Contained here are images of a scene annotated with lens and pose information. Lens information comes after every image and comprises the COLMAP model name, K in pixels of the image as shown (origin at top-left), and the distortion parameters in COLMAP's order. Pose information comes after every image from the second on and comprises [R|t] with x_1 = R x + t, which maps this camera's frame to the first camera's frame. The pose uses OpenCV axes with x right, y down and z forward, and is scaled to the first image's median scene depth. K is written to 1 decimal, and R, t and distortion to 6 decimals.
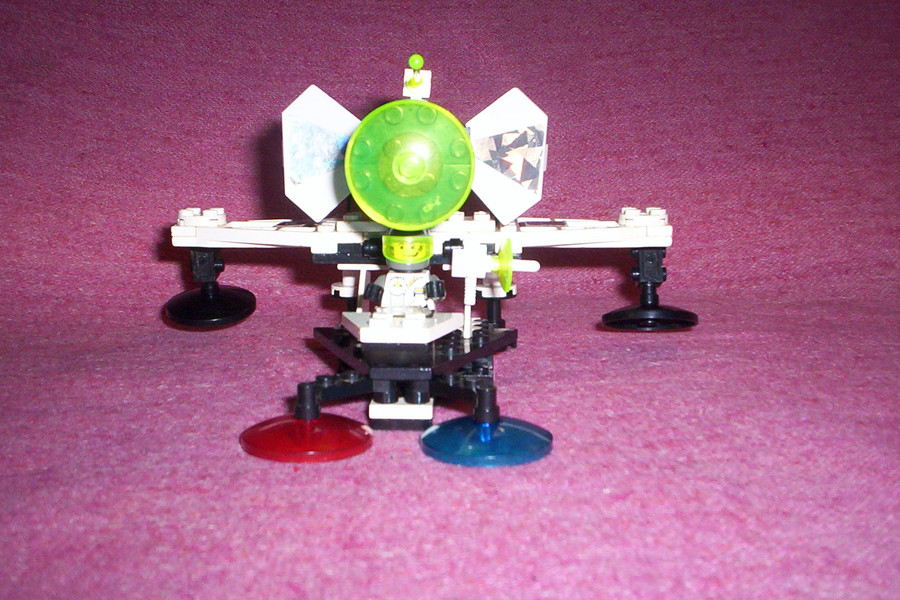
lens RADIAL K [[1002.4, 0, 449.1], [0, 1002.4, 280.3], [0, 0, 1]] dist [-0.049184, -0.098927]
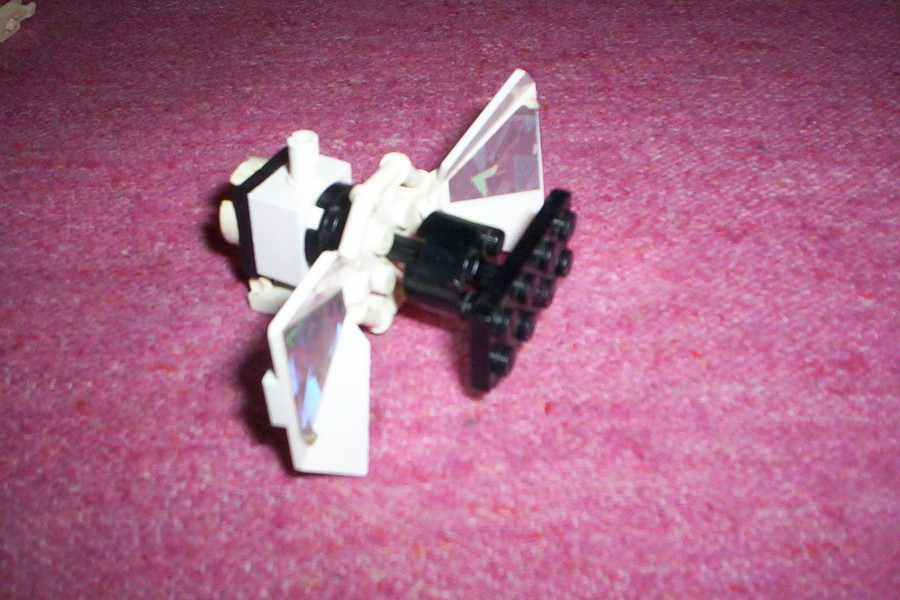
lens RADIAL K [[993.6, 0, 451.7], [0, 993.6, 284.7], [0, 0, 1]] dist [-0.061875, -0.064095]
pose [[0.988909, 0.095028, -0.114142, -0.071623], [-0.020585, 0.848797, 0.528318, -0.123175], [0.147088, -0.520109, 0.841339, 0.221130]]
